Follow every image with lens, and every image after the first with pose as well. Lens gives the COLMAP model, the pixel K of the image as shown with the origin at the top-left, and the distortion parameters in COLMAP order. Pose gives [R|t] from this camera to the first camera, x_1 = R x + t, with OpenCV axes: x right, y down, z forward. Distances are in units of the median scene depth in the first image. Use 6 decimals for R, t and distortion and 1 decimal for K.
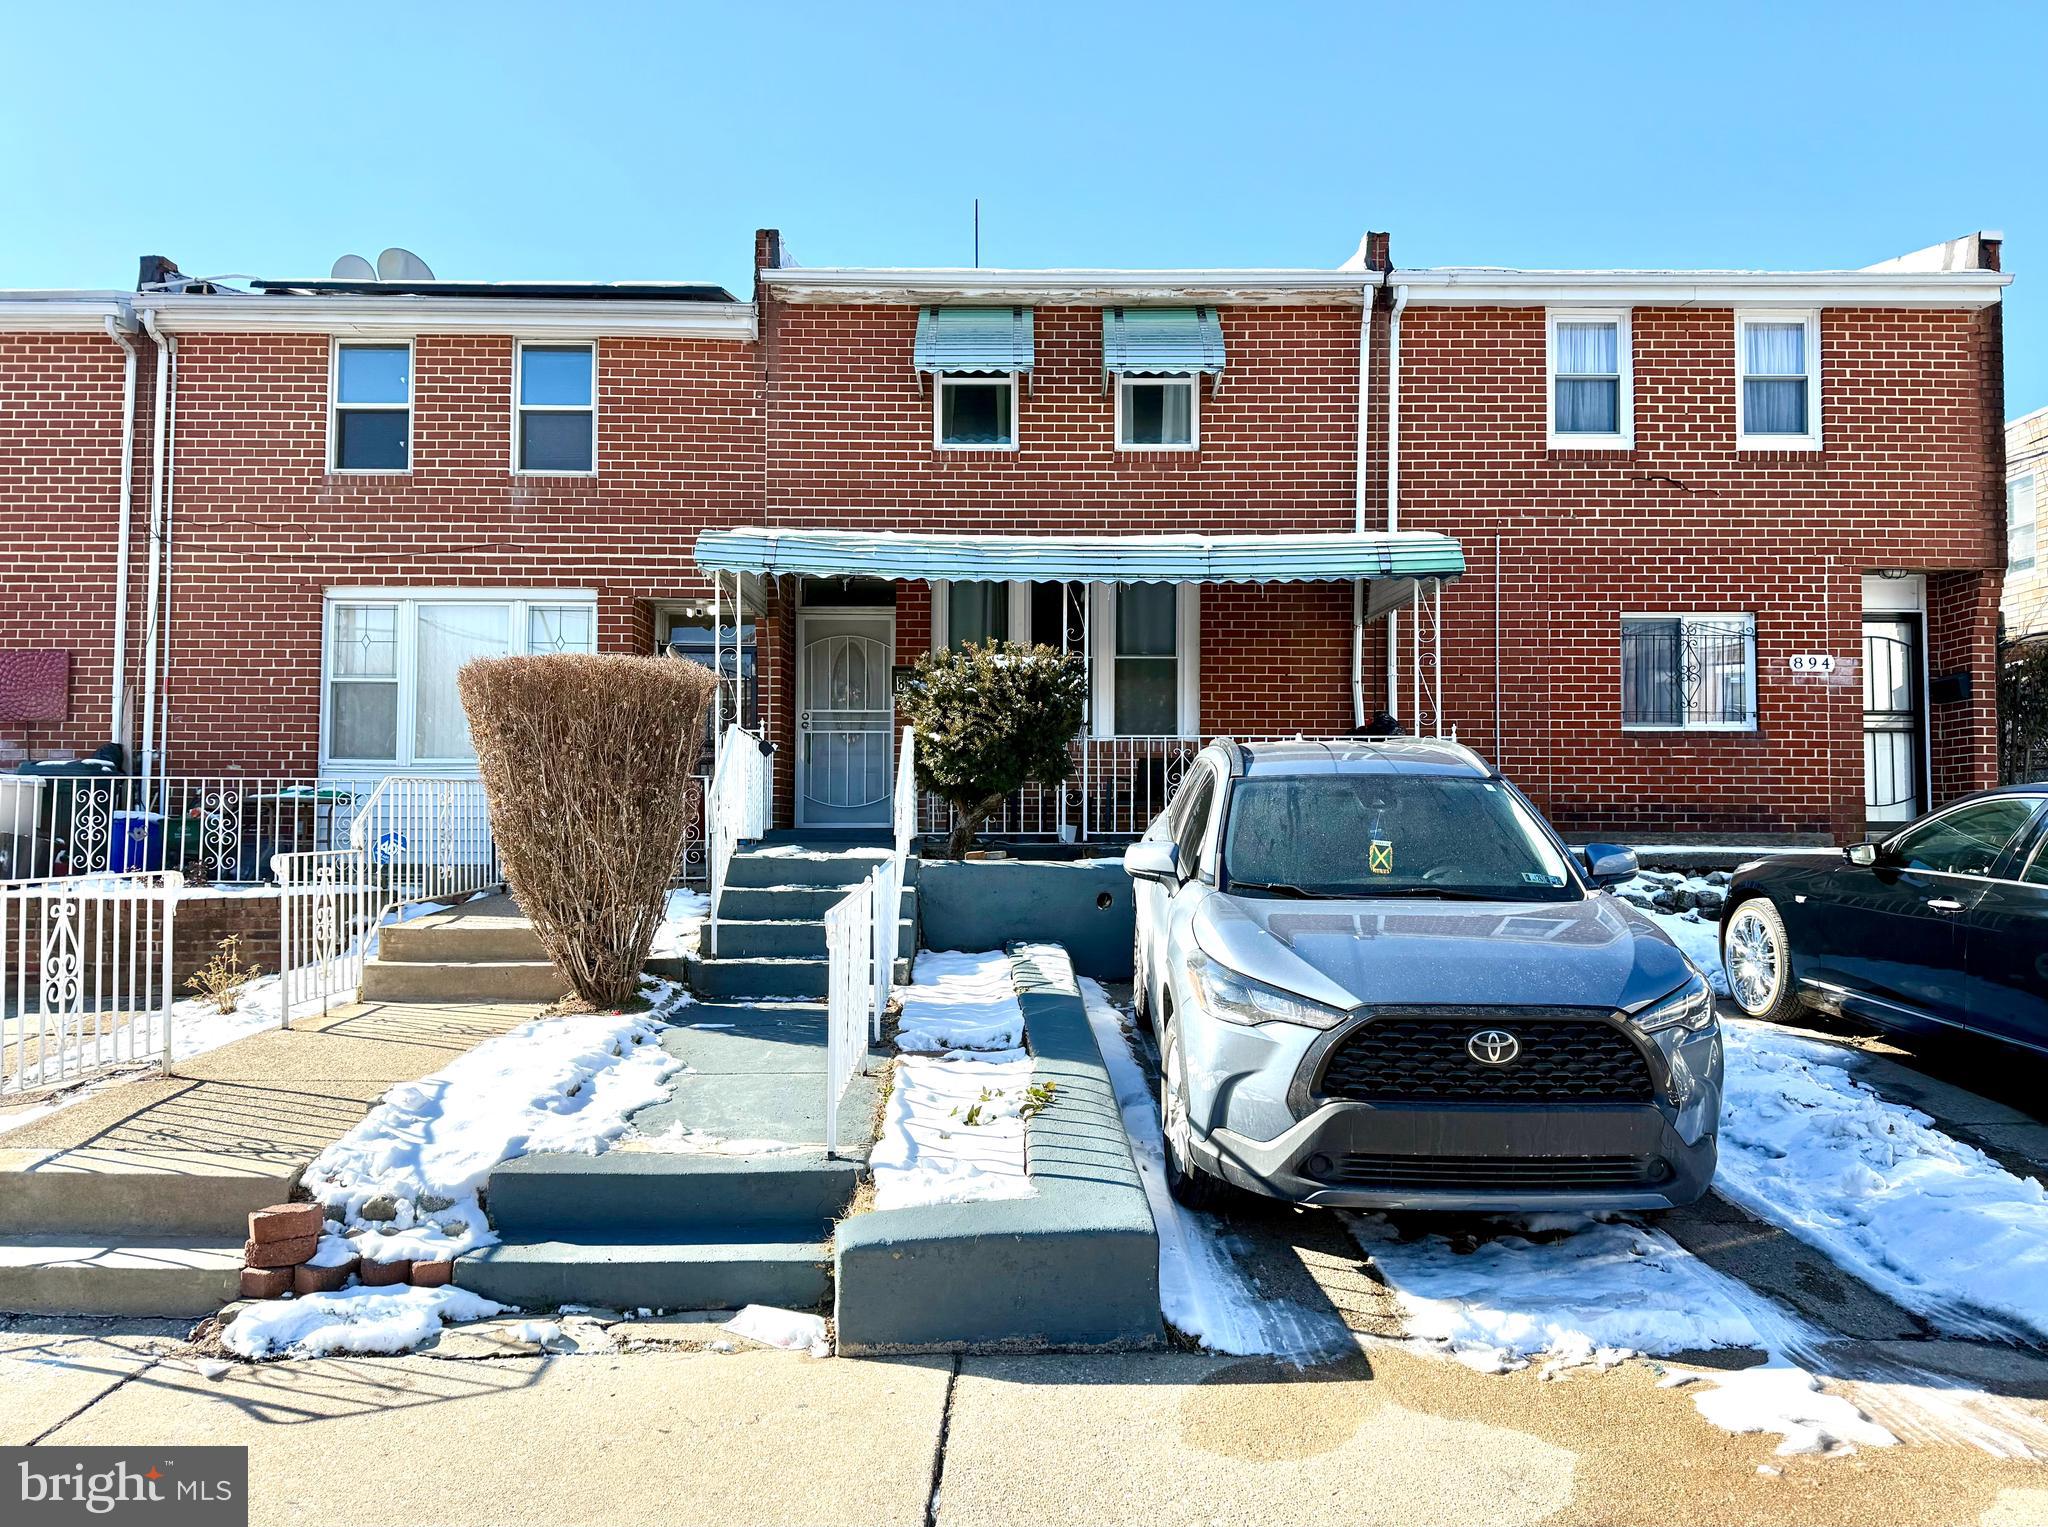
lens RADIAL K [[1371.7, 0, 1024.0], [0, 1371.7, 763.5], [0, 0, 1]] dist [0.085626, -0.100985]
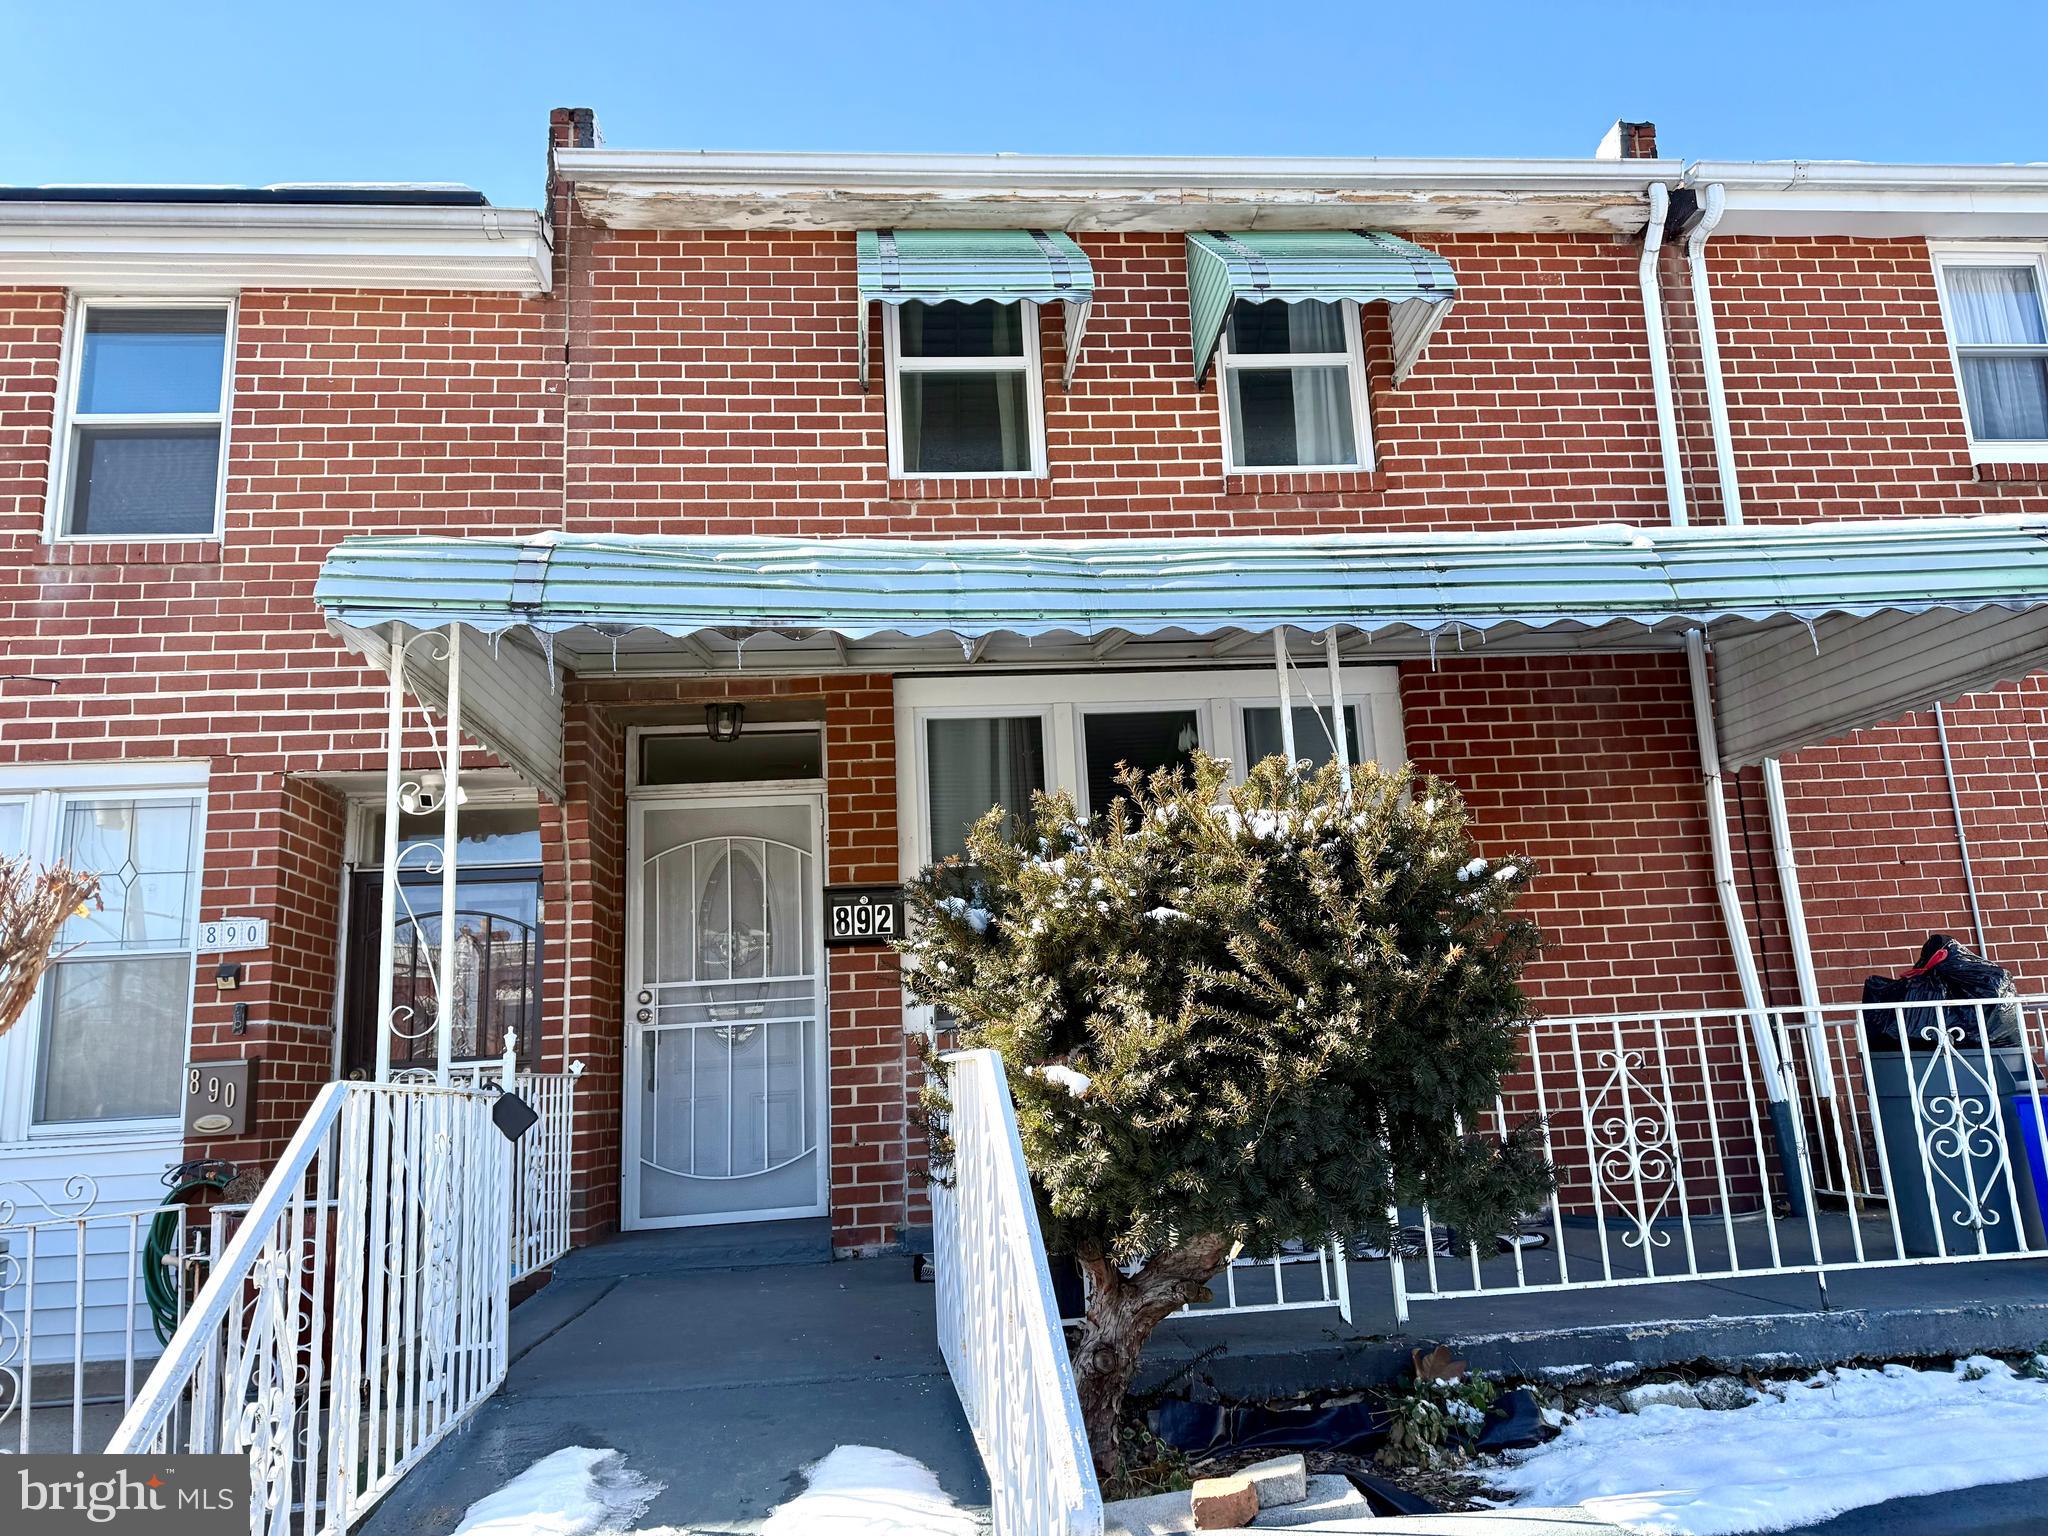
lens RADIAL K [[1371.7, 0, 1024.0], [0, 1371.7, 768.0], [0, 0, 1]] dist [0.085626, -0.100985]
pose [[0.994388, -0.032342, 0.100734, -0.071519], [0.049276, 0.984133, -0.170455, -0.024872], [-0.093623, 0.174462, 0.980203, 0.493738]]
